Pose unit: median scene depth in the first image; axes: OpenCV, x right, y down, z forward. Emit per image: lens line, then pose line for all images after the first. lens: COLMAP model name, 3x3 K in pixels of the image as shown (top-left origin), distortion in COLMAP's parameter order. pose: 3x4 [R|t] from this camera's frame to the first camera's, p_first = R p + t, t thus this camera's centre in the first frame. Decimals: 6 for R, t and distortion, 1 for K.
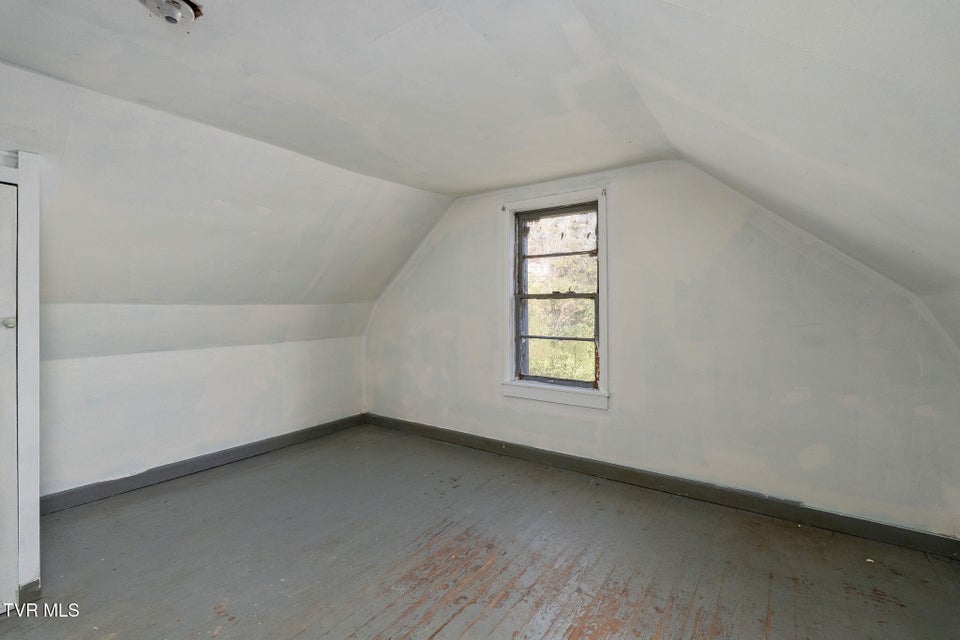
lens RADIAL K [[425.2, 0, 479.9], [0, 425.2, 315.8], [0, 0, 1]] dist [-0.004509, -0.000036]
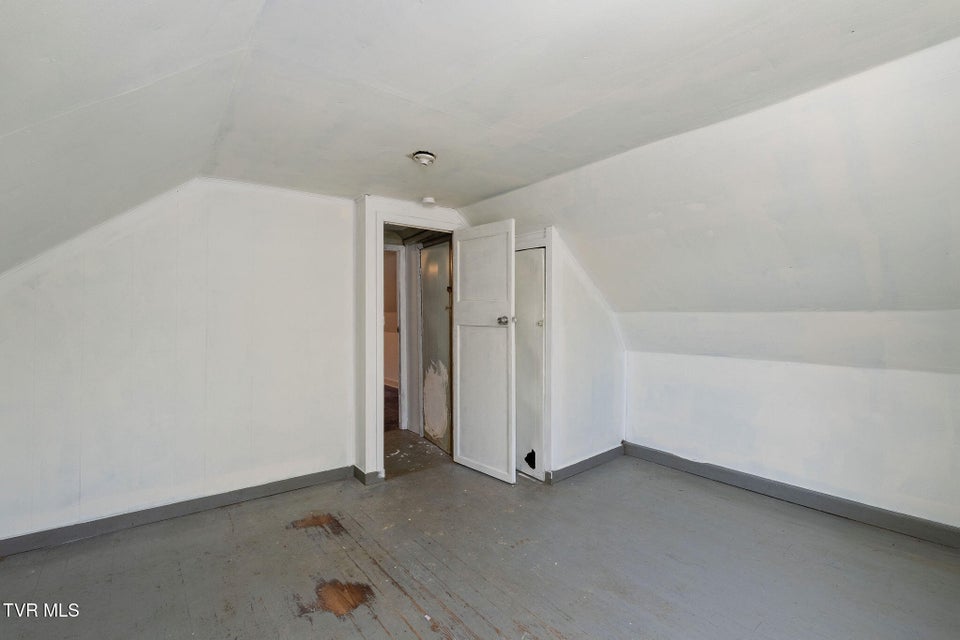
lens RADIAL K [[425.2, 0, 480.0], [0, 425.2, 315.0], [0, 0, 1]] dist [-0.004509, -0.000036]
pose [[-0.269671, 0.007379, -0.962924, 0.384036], [-0.018756, 0.999741, 0.012914, -0.019513], [0.962770, 0.021543, -0.269463, 0.650797]]
